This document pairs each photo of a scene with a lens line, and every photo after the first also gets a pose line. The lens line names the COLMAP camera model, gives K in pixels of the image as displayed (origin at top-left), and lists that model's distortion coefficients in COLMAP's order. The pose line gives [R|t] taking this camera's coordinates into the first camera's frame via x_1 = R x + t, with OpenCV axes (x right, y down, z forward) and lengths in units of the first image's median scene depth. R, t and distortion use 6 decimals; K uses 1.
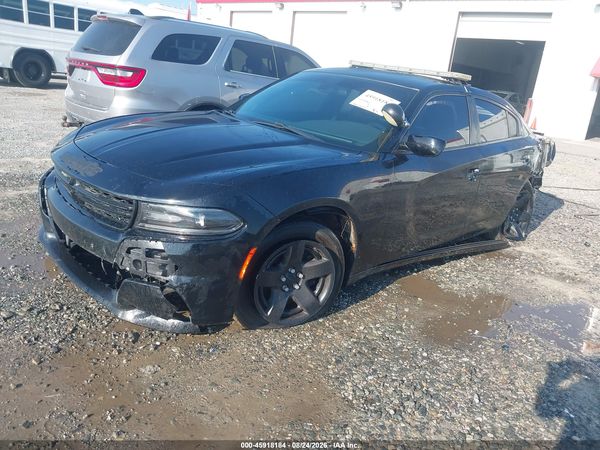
lens RADIAL K [[493.2, 0, 303.8], [0, 493.2, 223.4], [0, 0, 1]] dist [0.023744, -0.059810]
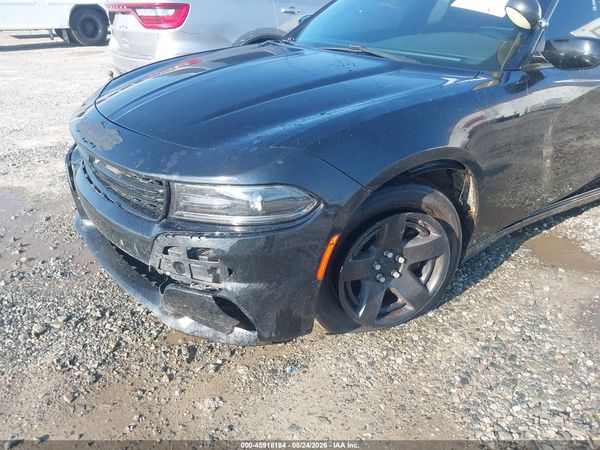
lens RADIAL K [[493.2, 0, 282.8], [0, 493.2, 238.1], [0, 0, 1]] dist [0.023744, -0.059810]
pose [[0.979850, -0.053959, -0.192309, -0.036931], [0.082781, 0.985941, 0.145145, -0.046396], [0.181774, -0.158140, 0.970541, 0.281069]]
